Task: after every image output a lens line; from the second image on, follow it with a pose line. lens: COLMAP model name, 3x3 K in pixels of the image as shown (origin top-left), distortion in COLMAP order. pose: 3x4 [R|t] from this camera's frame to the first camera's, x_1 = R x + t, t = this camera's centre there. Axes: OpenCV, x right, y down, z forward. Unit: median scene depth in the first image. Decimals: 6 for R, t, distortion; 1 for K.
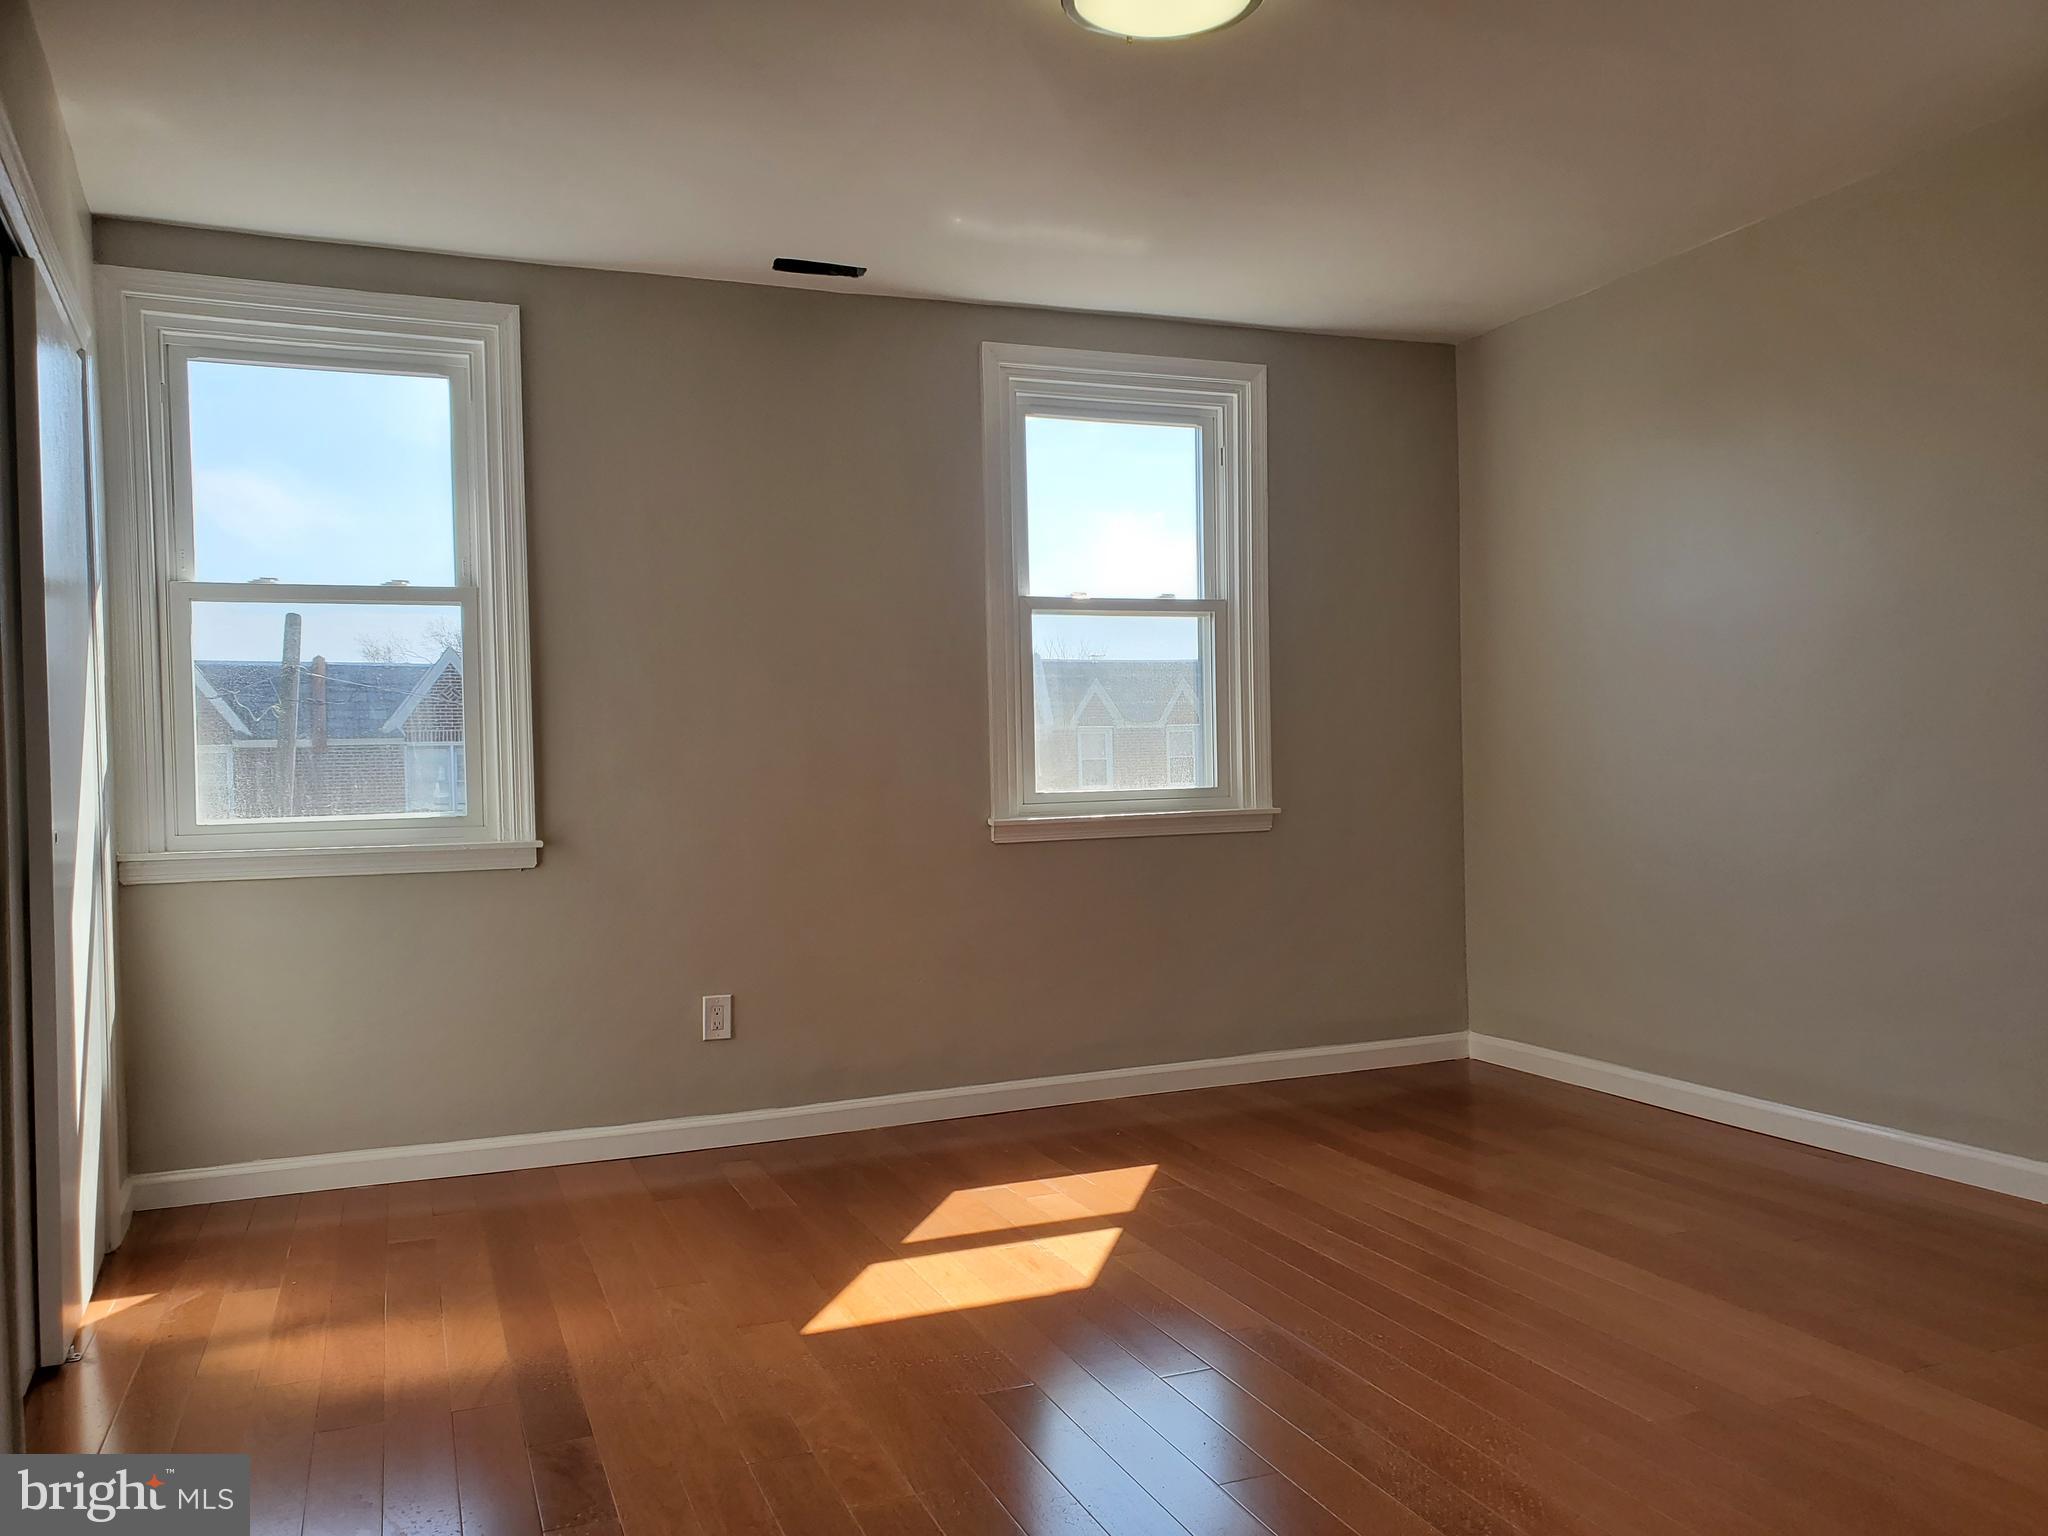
lens RADIAL K [[1583.3, 0, 987.3], [0, 1583.3, 818.0], [0, 0, 1]] dist [0.021150, -0.004281]
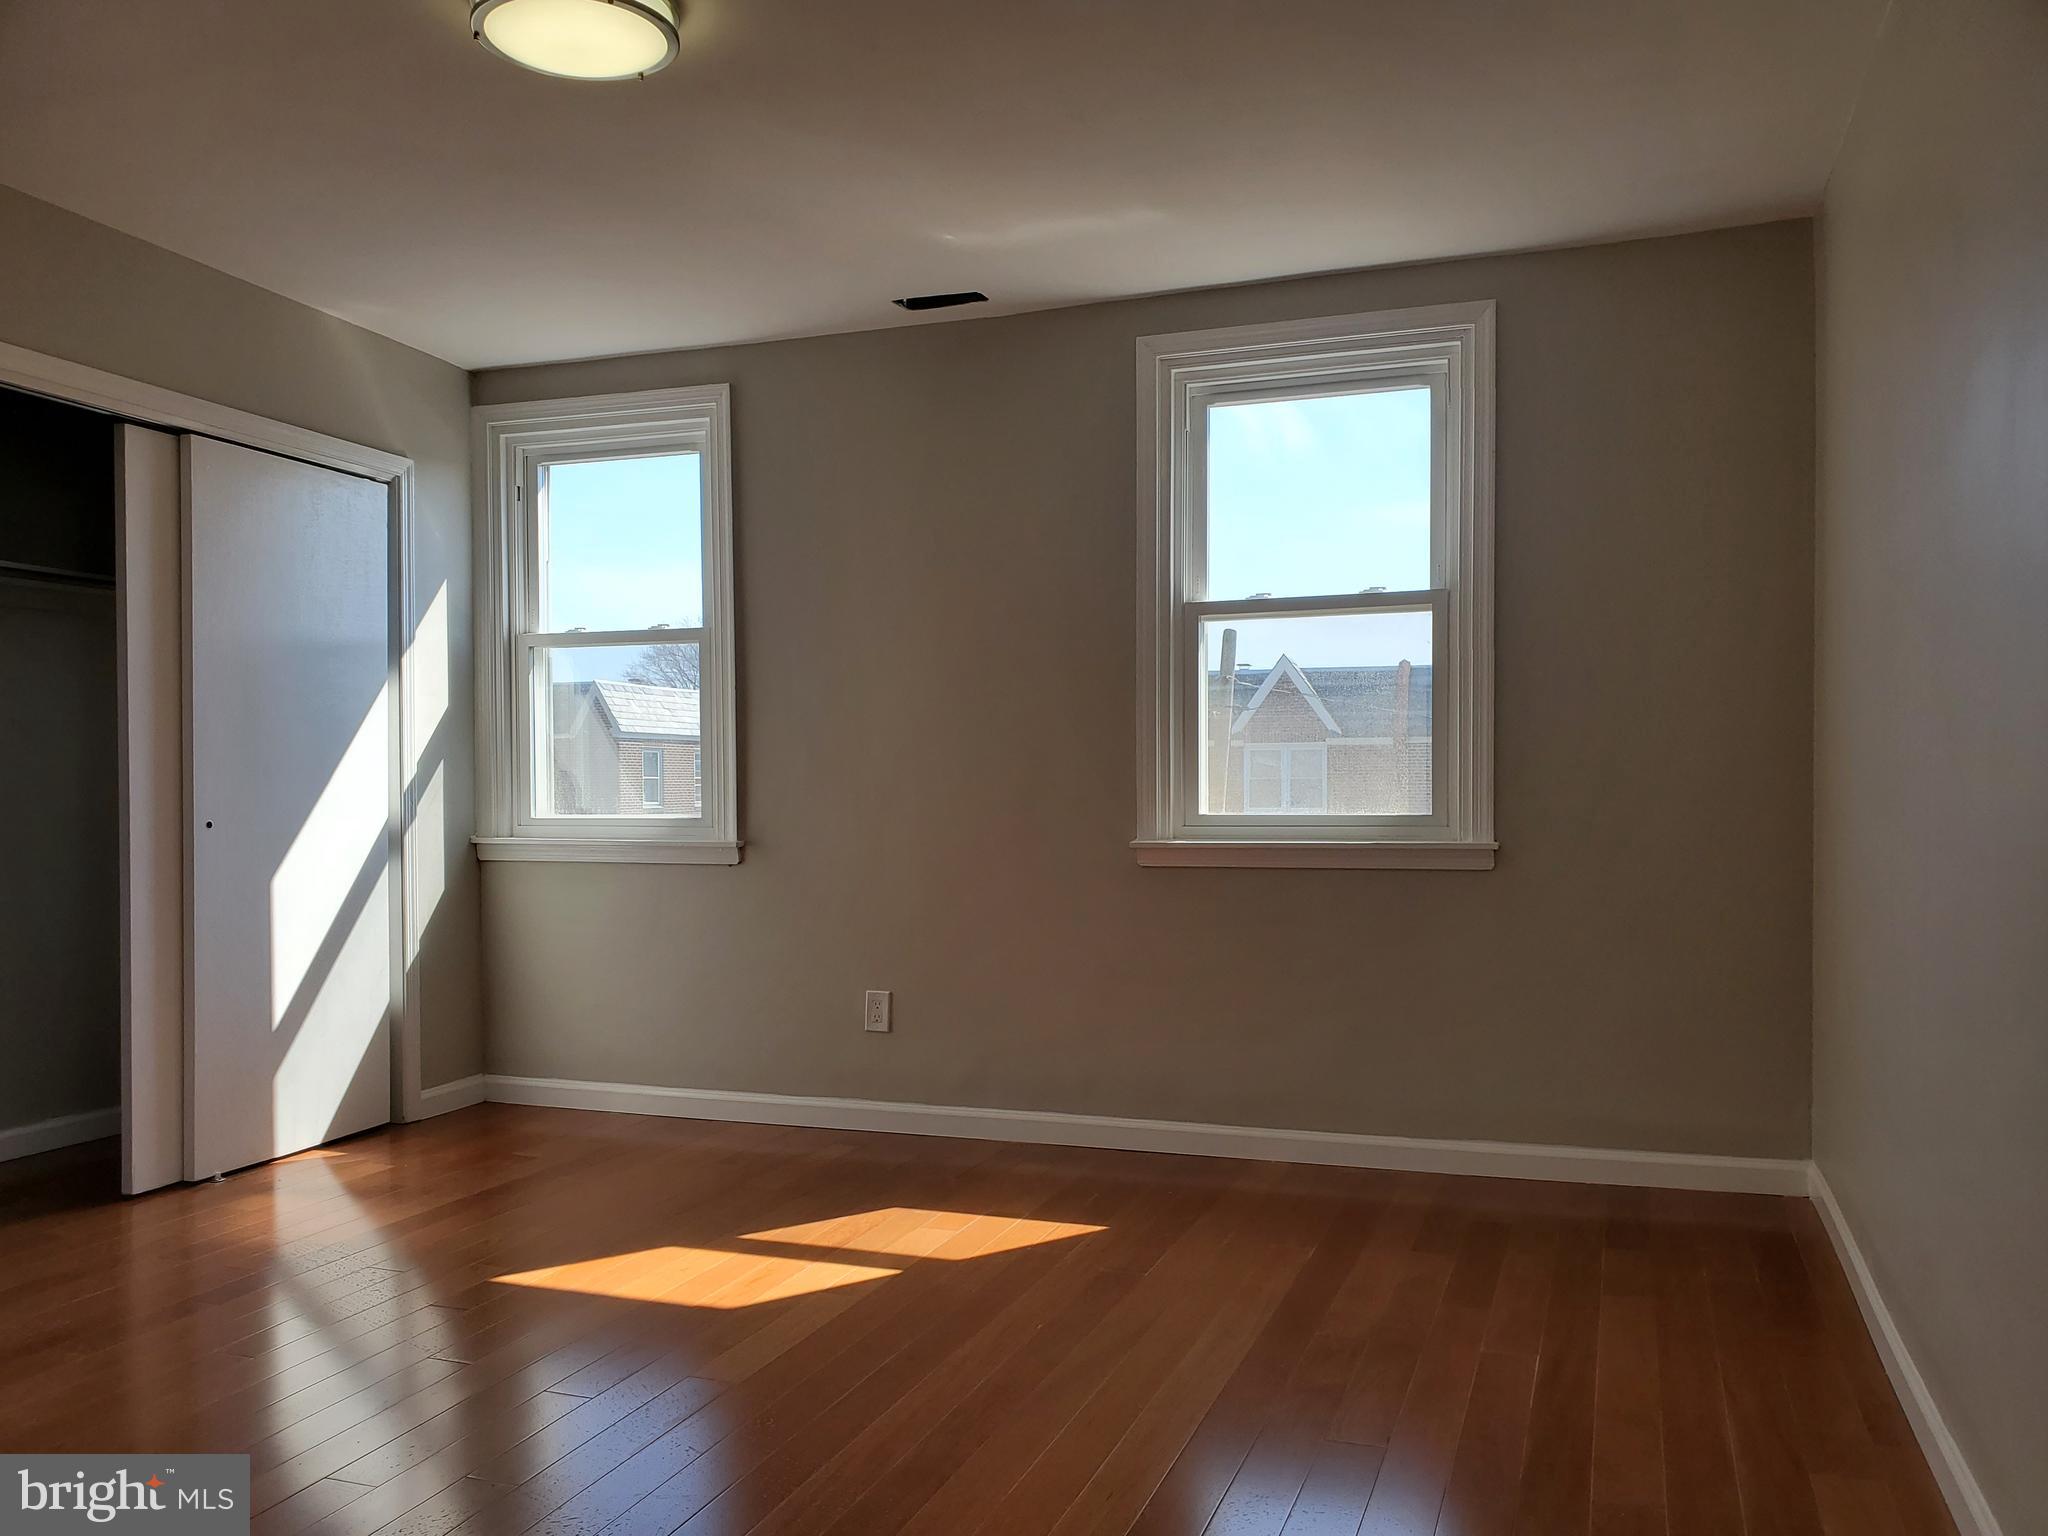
lens RADIAL K [[1587.1, 0, 1001.0], [0, 1587.1, 804.1], [0, 0, 1]] dist [0.023692, -0.007704]
pose [[0.743069, 0.029130, -0.668580, 0.563853], [-0.032889, 0.999435, 0.006992, -0.024384], [0.668406, 0.016793, 0.743607, 0.234223]]
